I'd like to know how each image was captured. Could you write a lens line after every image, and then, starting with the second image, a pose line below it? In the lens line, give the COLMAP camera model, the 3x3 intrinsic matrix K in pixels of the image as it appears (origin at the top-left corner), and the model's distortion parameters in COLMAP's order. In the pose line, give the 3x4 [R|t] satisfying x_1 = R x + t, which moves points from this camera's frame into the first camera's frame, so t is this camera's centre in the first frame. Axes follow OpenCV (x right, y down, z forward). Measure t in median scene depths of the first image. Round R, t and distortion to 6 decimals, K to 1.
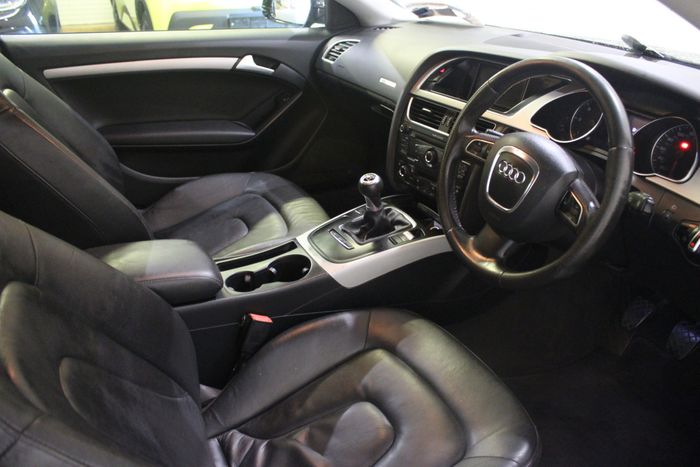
lens RADIAL K [[576.7, 0, 350.0], [0, 576.7, 233.5], [0, 0, 1]] dist [-0.158676, 0.132932]
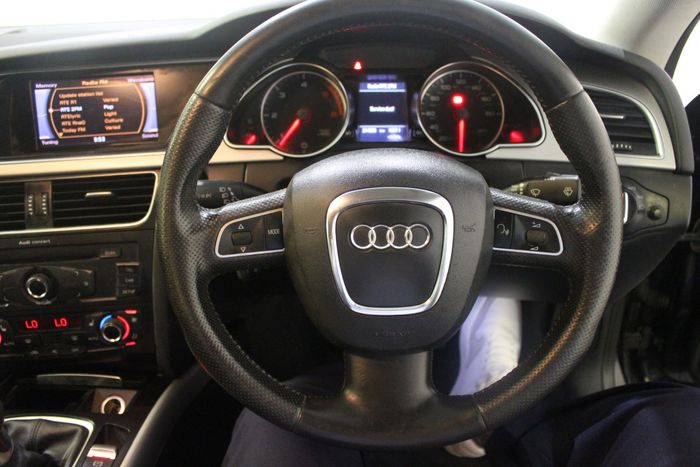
lens RADIAL K [[576.7, 0, 350.0], [0, 576.7, 233.5], [0, 0, 1]] dist [-0.158676, 0.132932]
pose [[0.508678, -0.404464, 0.760036, -0.060792], [0.426237, 0.885313, 0.185859, -0.140716], [-0.748043, 0.229413, 0.622737, 0.479541]]
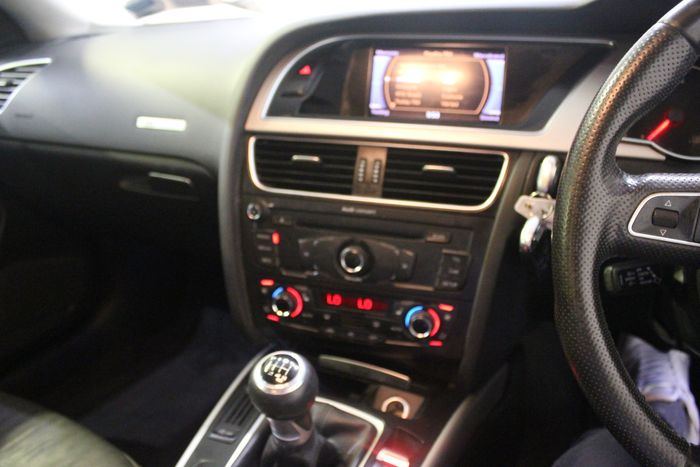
lens RADIAL K [[576.7, 0, 350.0], [0, 576.7, 233.5], [0, 0, 1]] dist [-0.158676, 0.132932]
pose [[0.800112, -0.250949, 0.544836, -0.092396], [0.297134, 0.954830, 0.003438, -0.147079], [-0.521088, 0.159139, 0.838536, 0.598507]]
